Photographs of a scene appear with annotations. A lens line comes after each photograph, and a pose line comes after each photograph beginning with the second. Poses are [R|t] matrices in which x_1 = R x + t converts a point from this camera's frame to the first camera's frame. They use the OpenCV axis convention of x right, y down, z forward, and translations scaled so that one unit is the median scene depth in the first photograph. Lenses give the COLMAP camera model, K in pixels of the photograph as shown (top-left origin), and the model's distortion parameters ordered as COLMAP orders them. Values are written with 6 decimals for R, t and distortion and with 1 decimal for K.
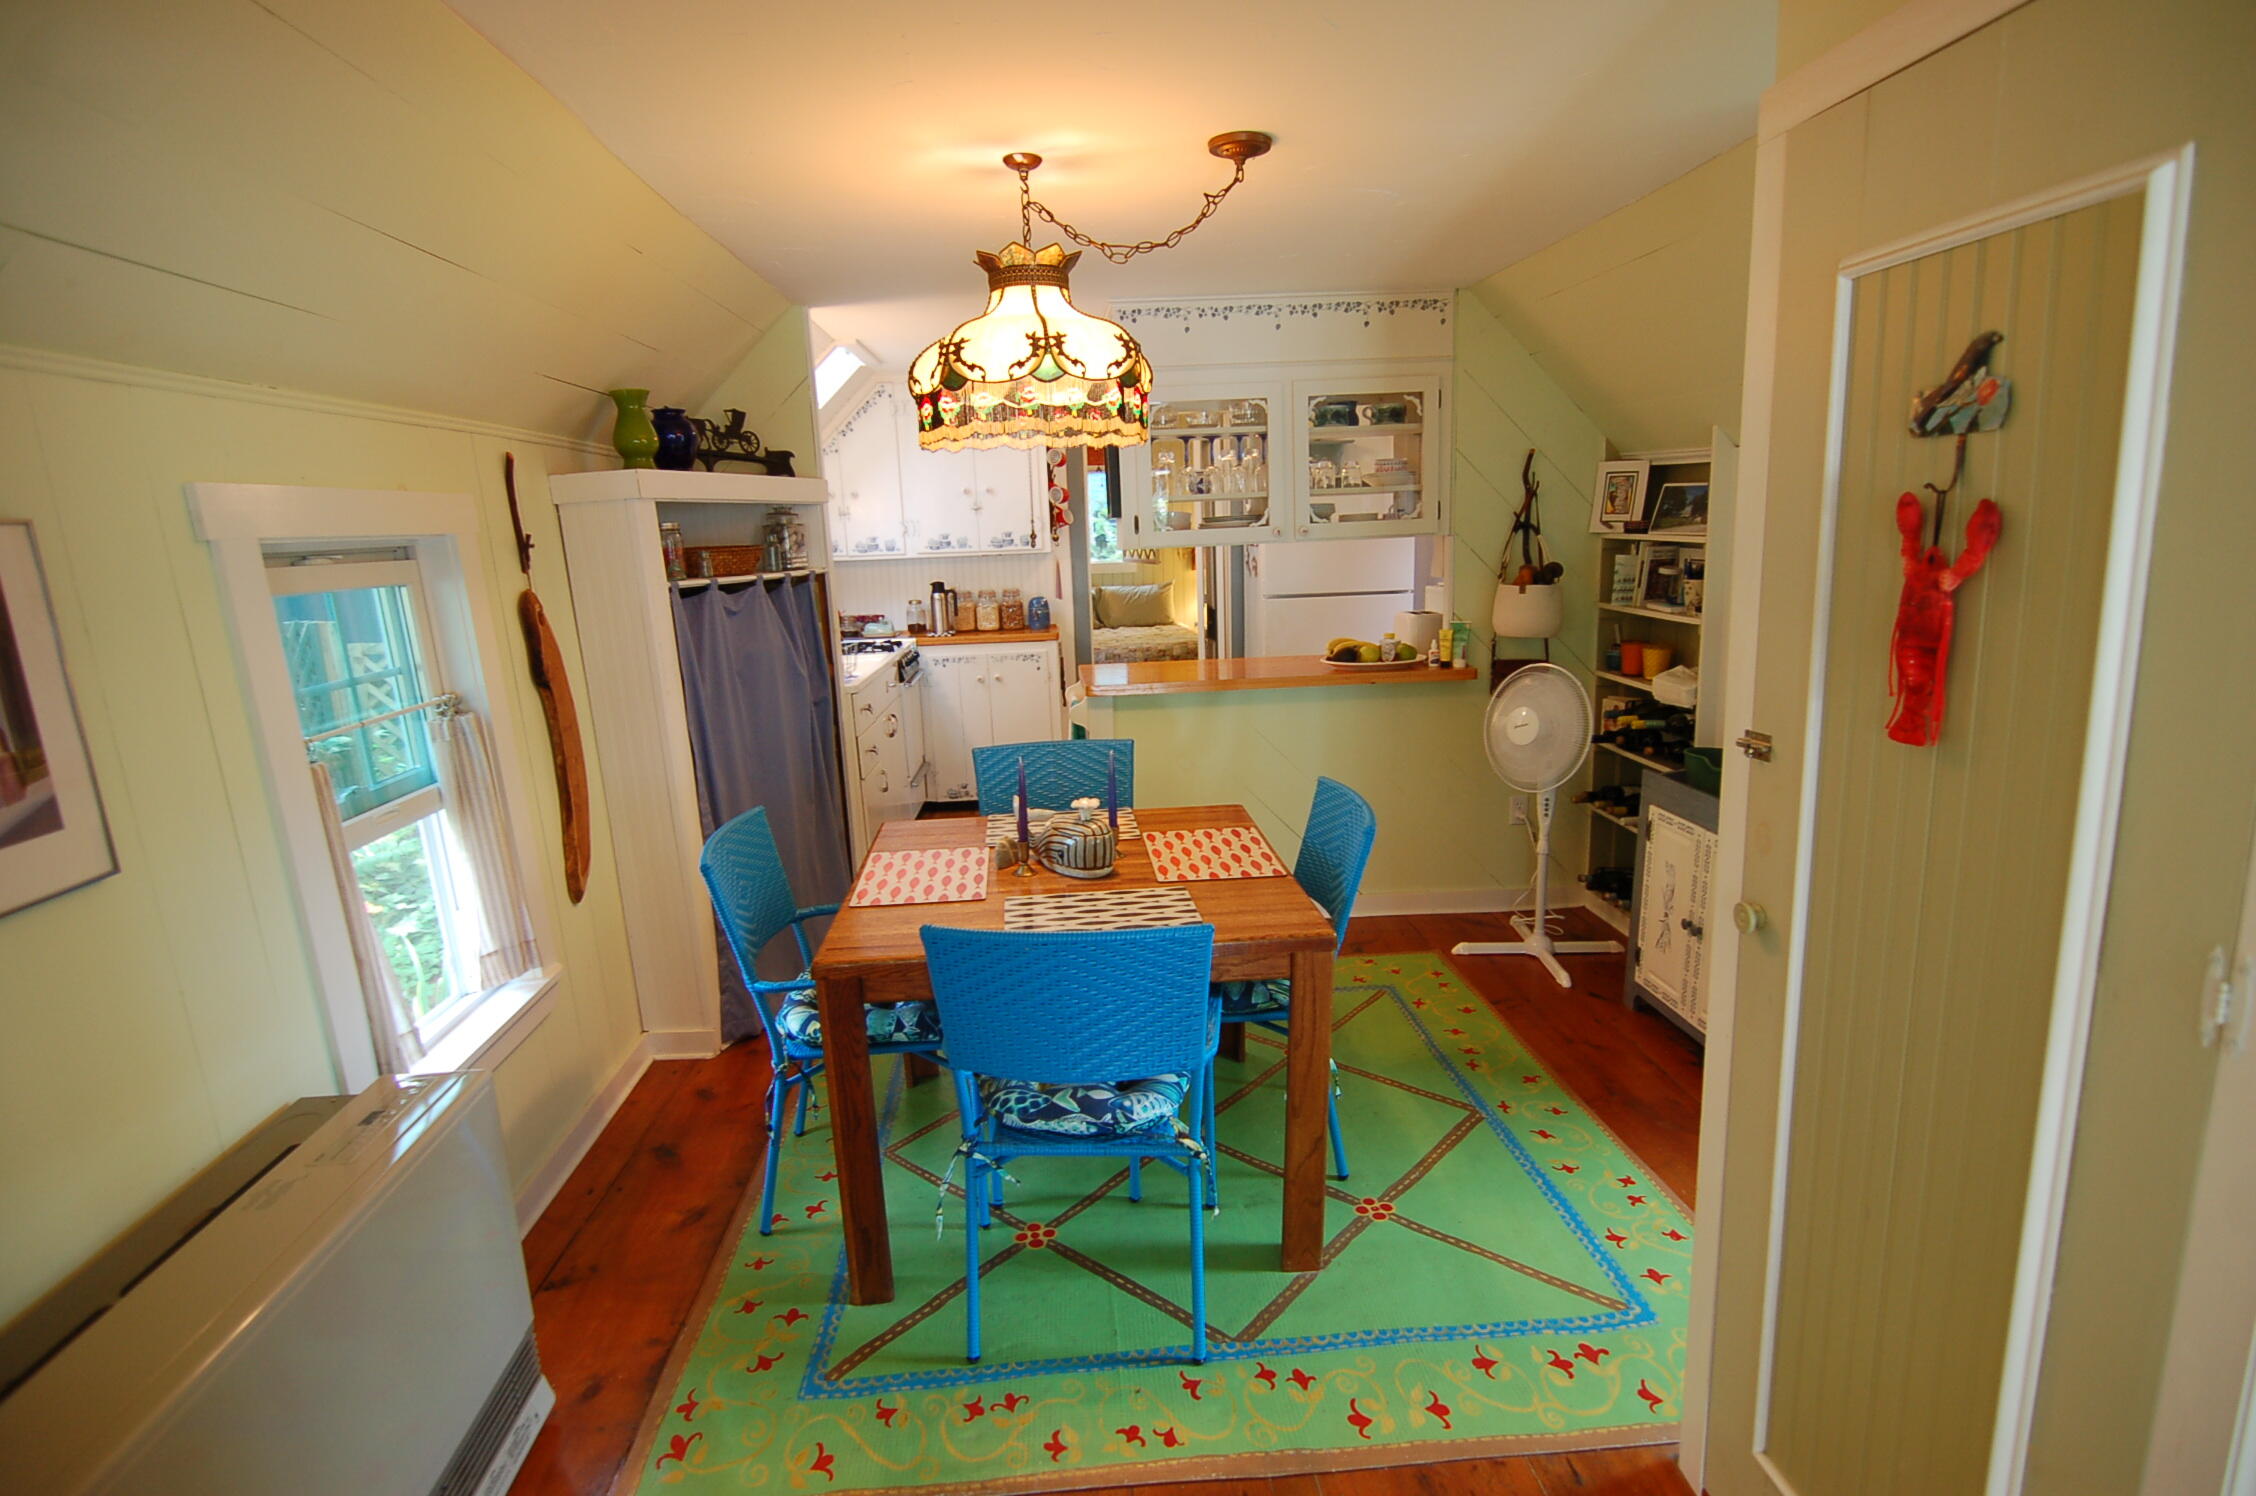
lens RADIAL K [[1115.2, 0, 1128.0], [0, 1115.2, 748.0], [0, 0, 1]] dist [-0.001125, -0.023796]
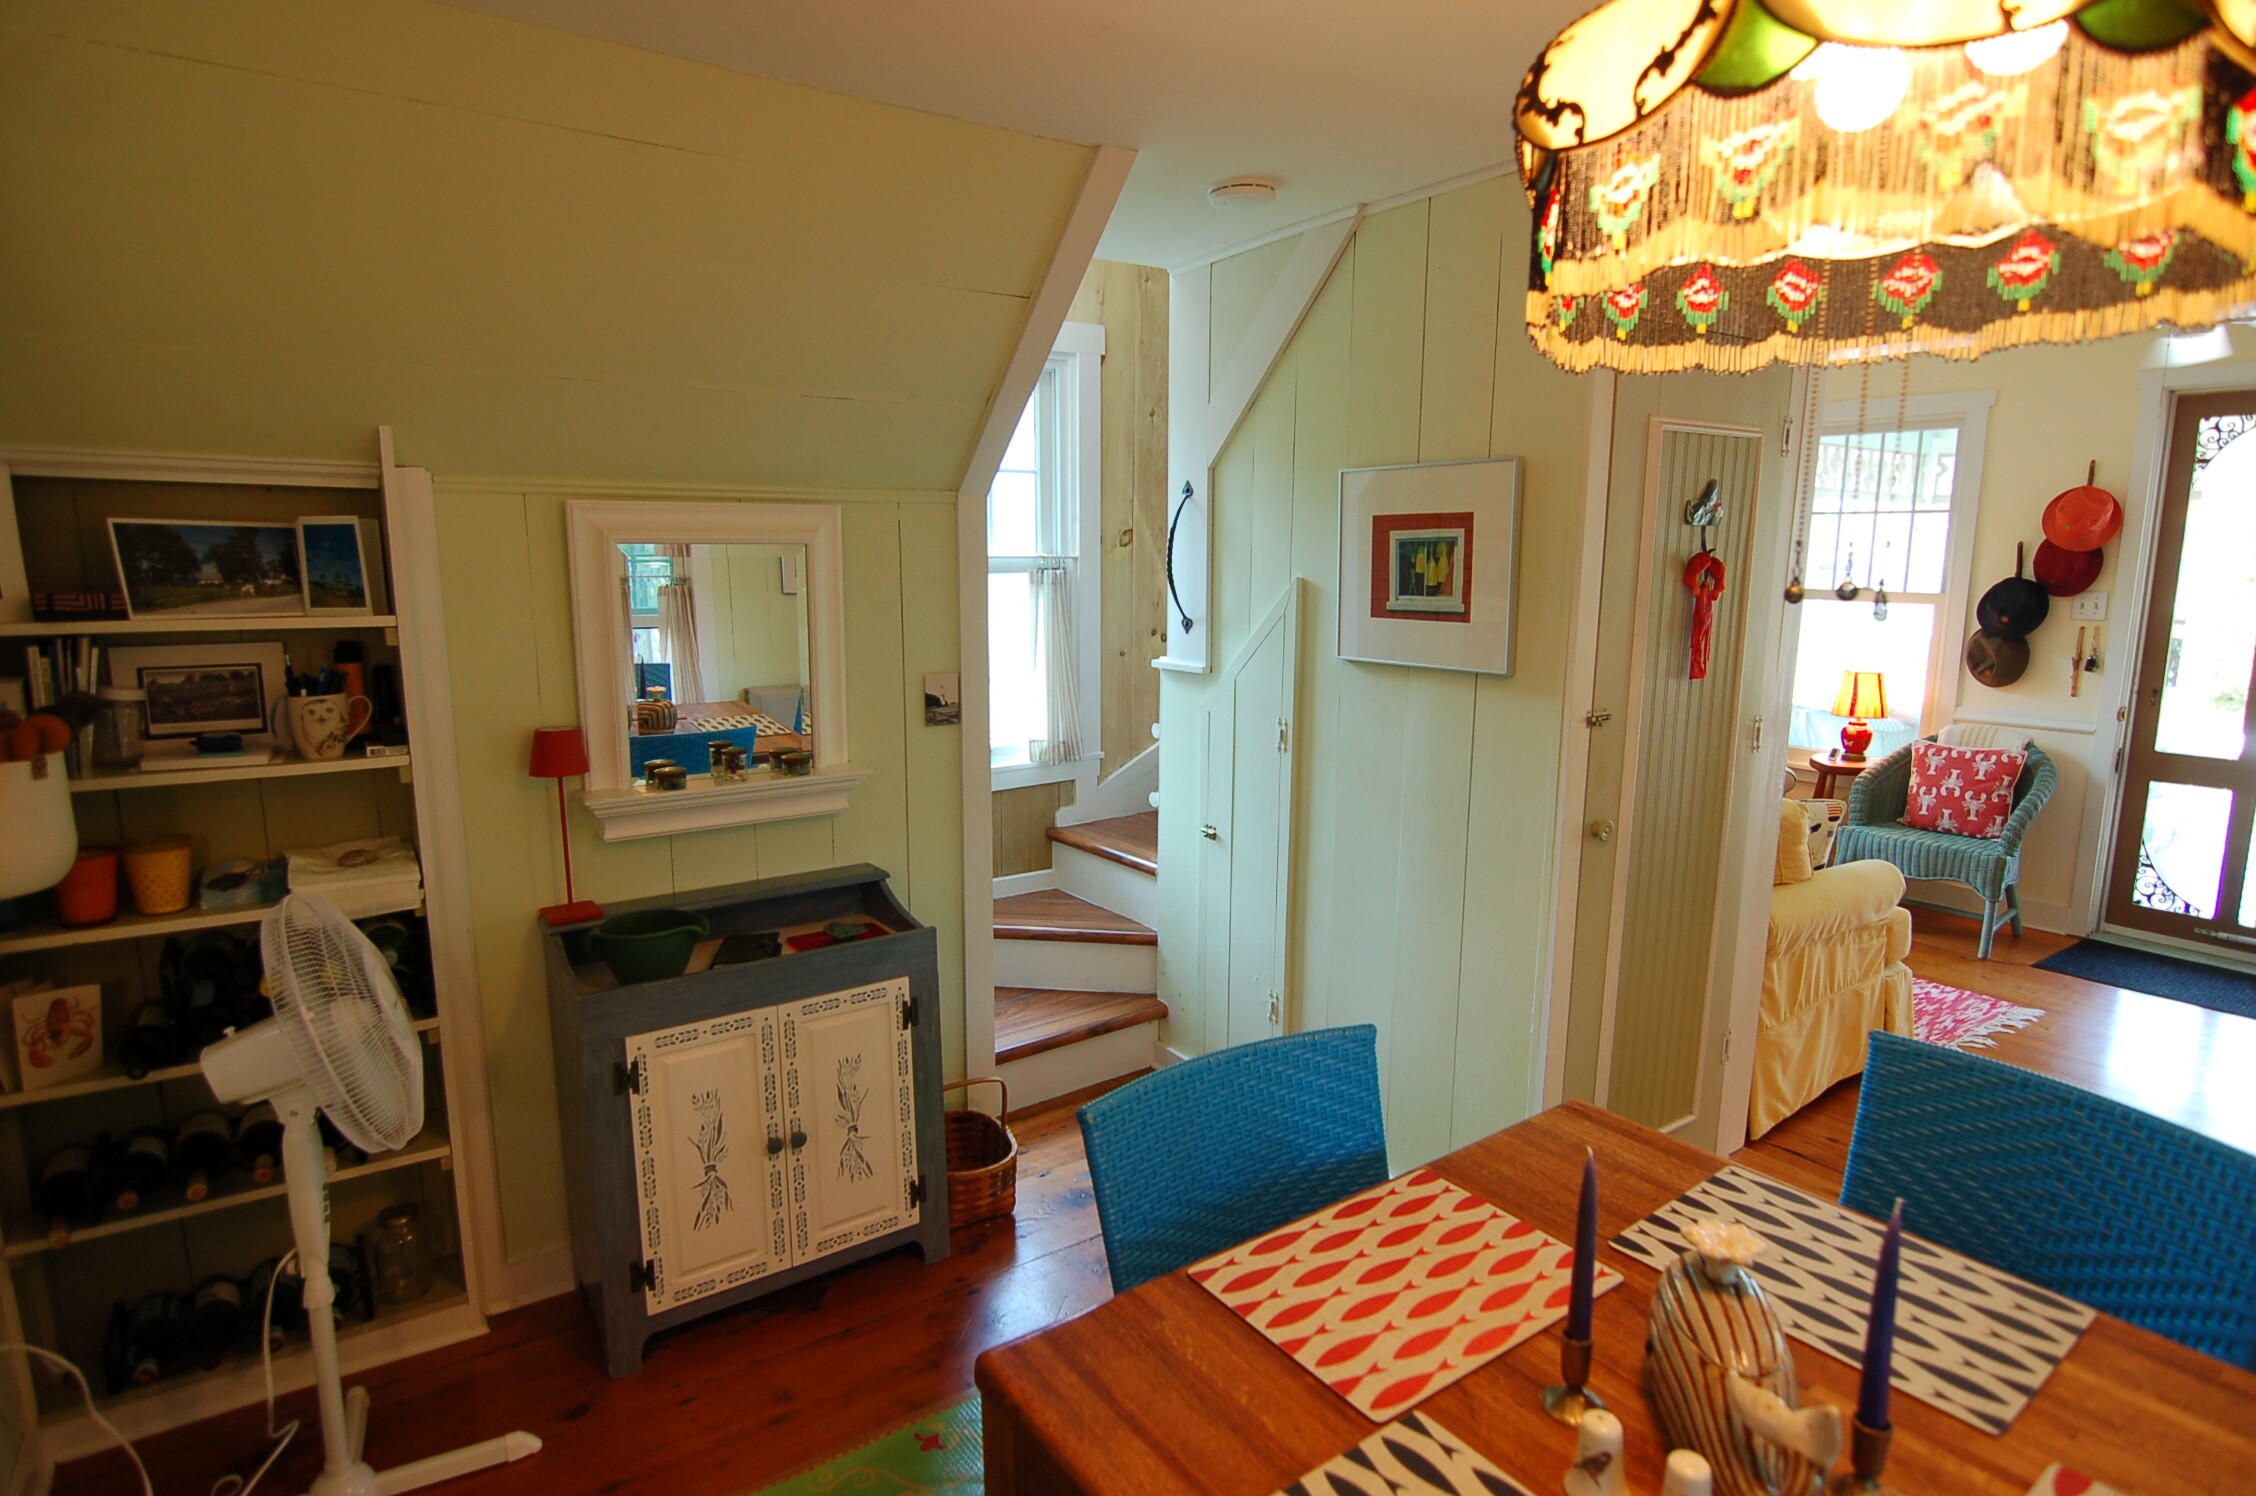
lens RADIAL K [[1200.7, 0, 1128.0], [0, 1200.7, 748.0], [0, 0, 1]] dist [-0.001003, -0.000138]
pose [[-0.491831, -0.120853, 0.862262, -0.238798], [0.189388, 0.951760, 0.241423, -0.224908], [-0.849844, 0.282042, -0.445217, 1.077428]]
